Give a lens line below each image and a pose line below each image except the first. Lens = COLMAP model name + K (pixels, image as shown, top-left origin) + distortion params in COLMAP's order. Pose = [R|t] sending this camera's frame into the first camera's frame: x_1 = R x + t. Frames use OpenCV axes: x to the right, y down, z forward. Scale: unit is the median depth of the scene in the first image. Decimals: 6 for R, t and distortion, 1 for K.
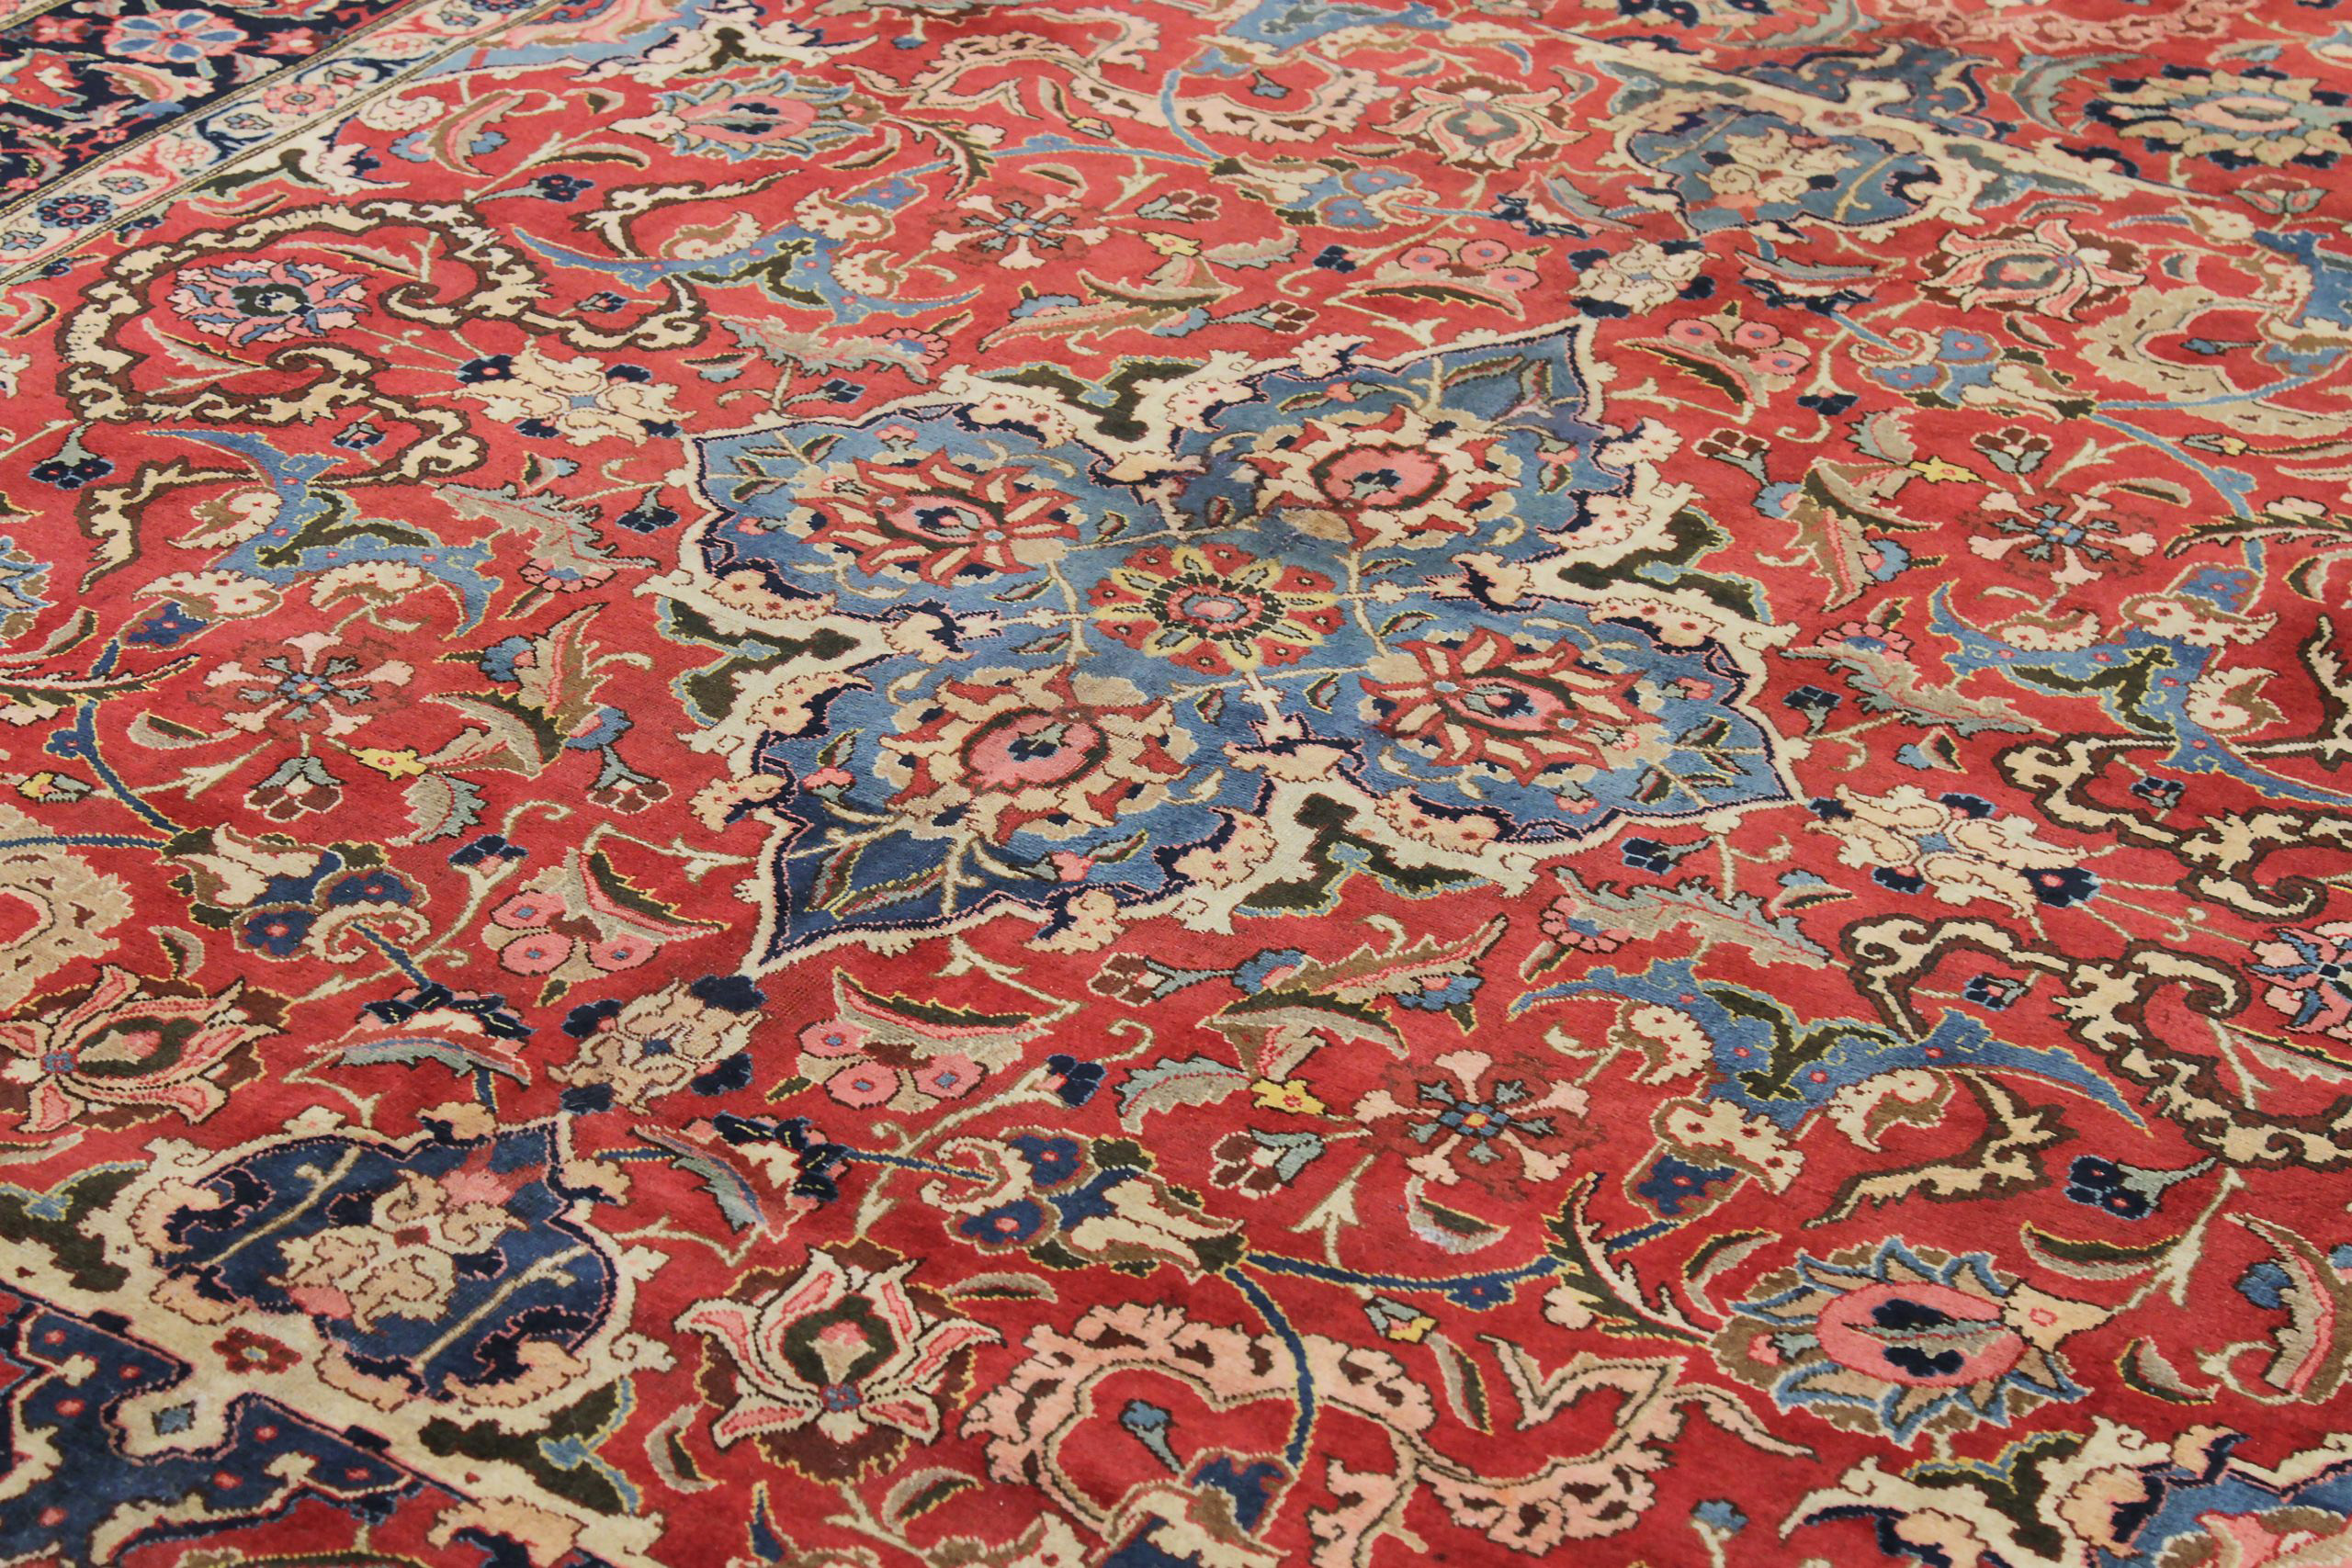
lens RADIAL K [[4678.3, 0, 1176.0], [0, 4678.3, 784.0], [0, 0, 1]] dist [0.108901, -0.064435]
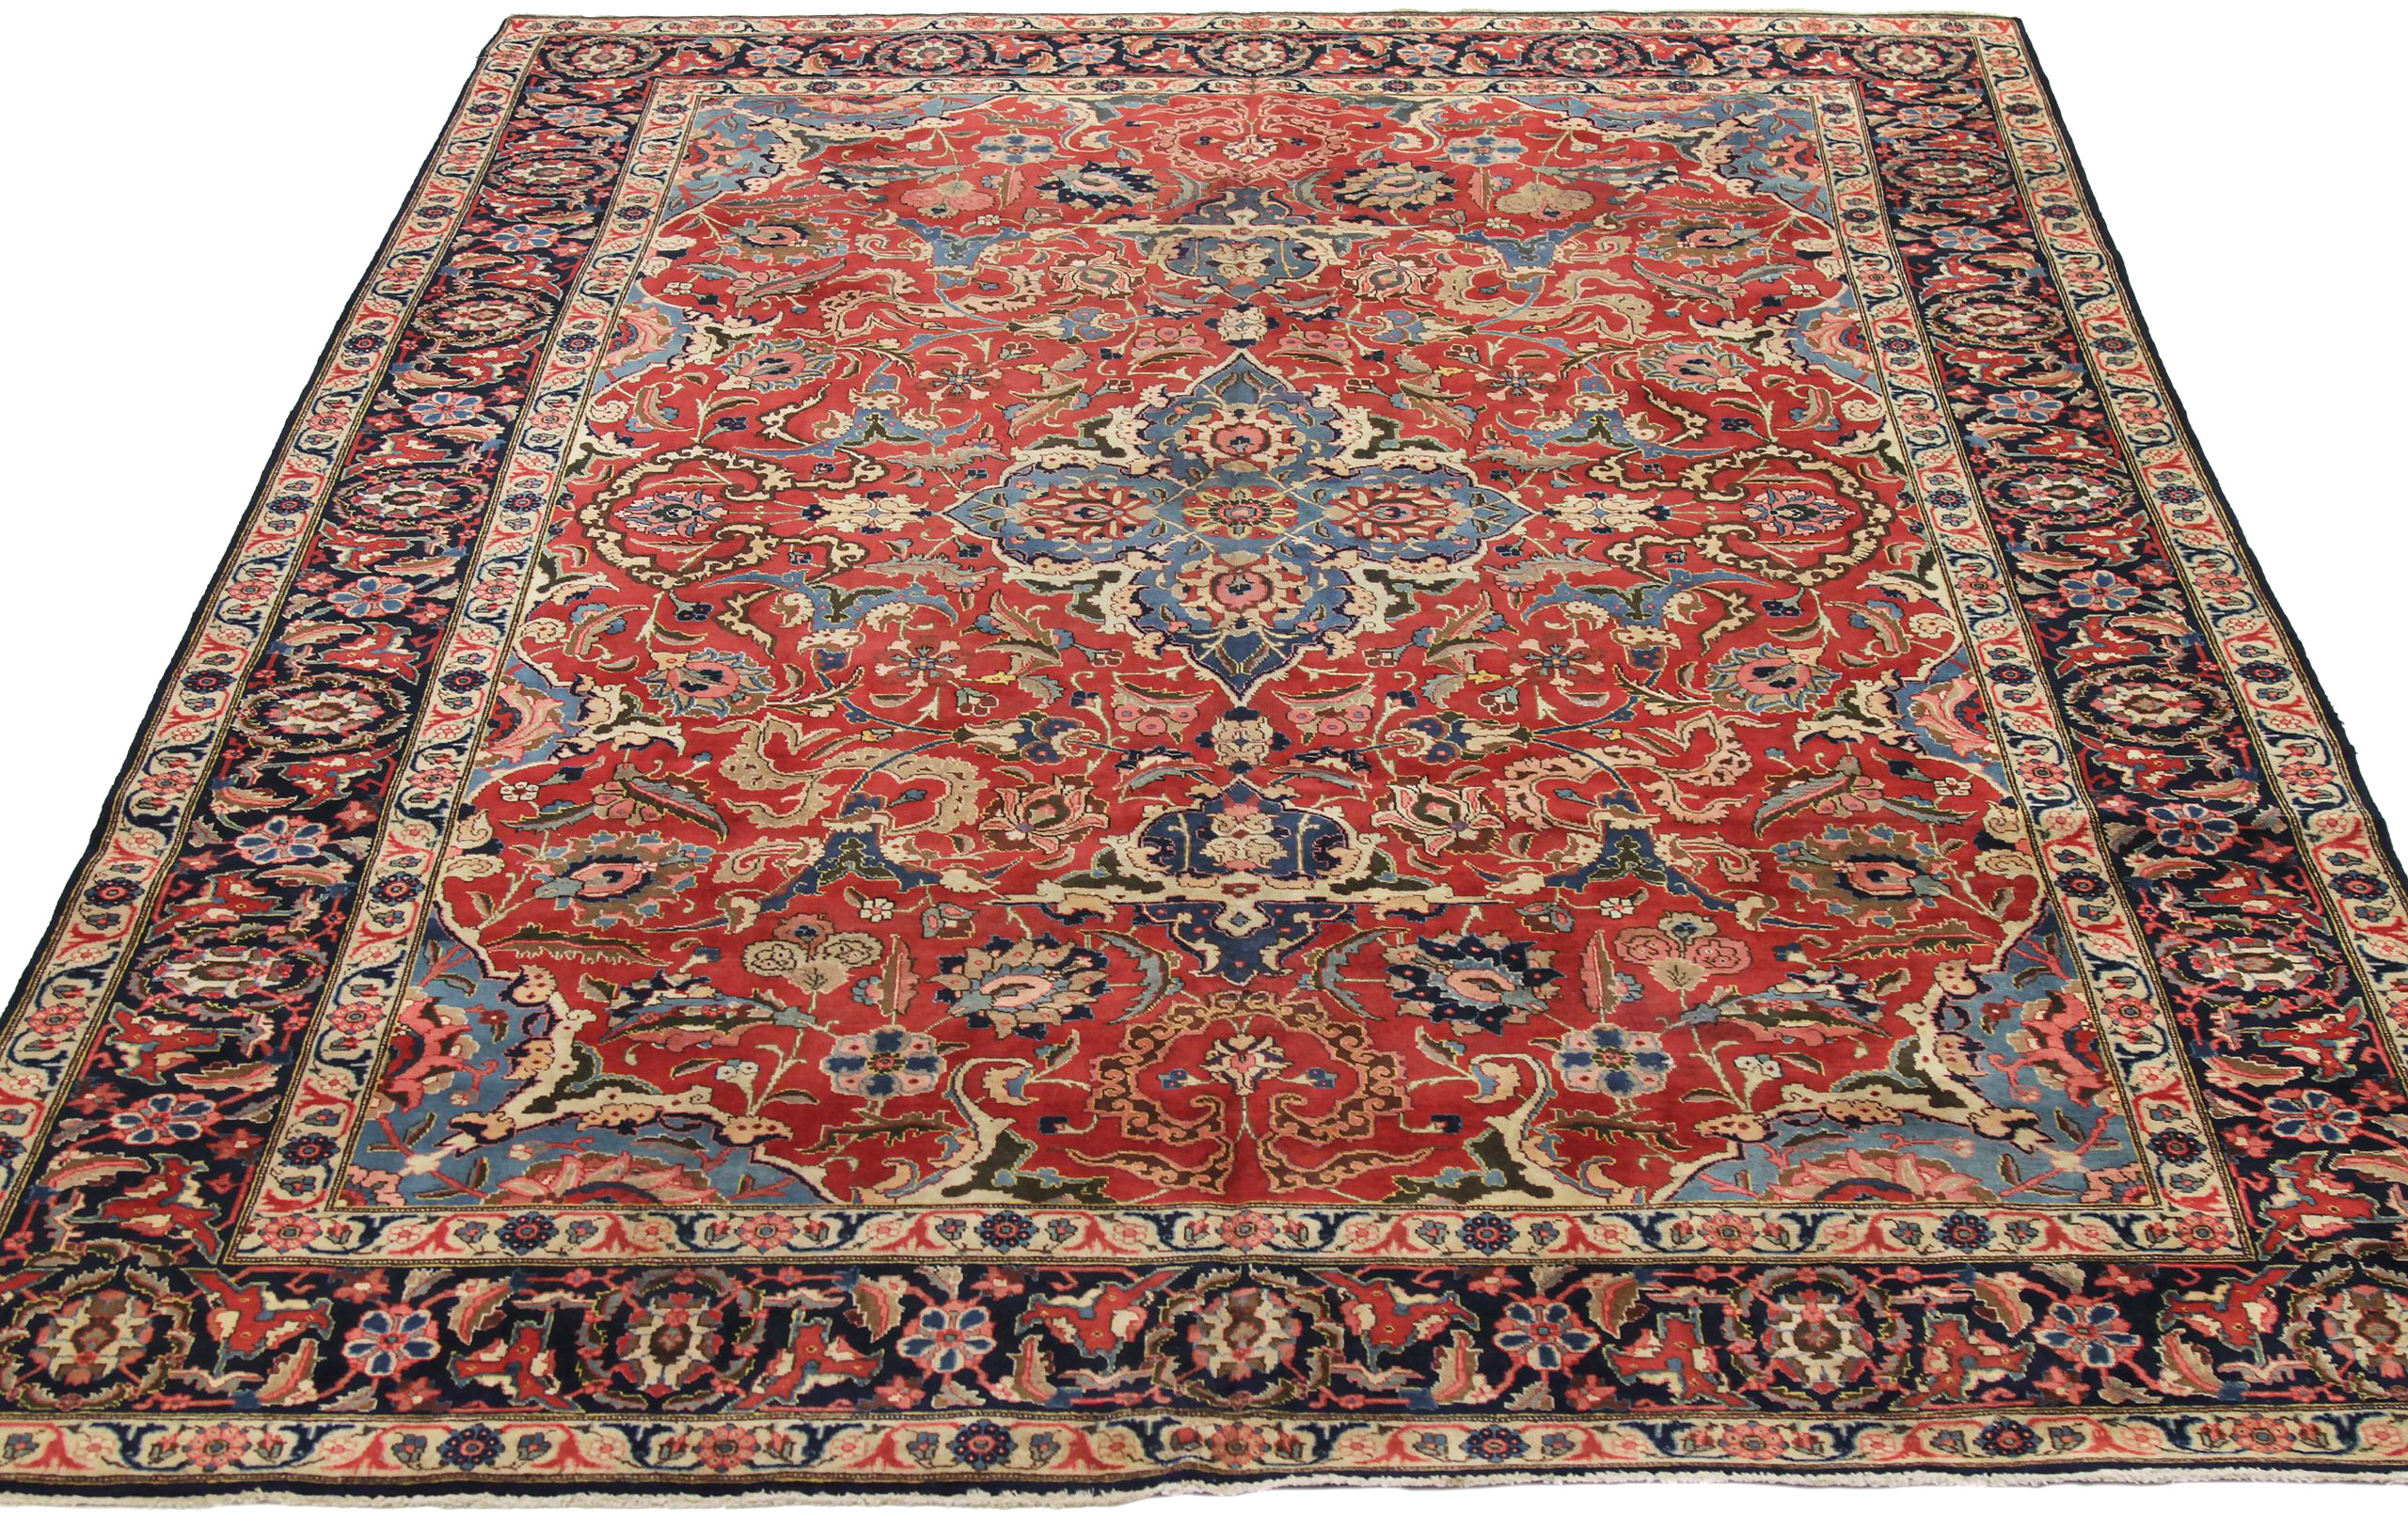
lens RADIAL K [[3543.9, 0, 1204.0], [0, 3543.9, 765.0], [0, 0, 1]] dist [-0.007489, -0.019008]
pose [[0.843871, -0.308048, 0.439304, -0.936214], [0.293976, 0.950385, 0.101720, -0.120425], [-0.448842, 0.043306, 0.892561, -0.564644]]
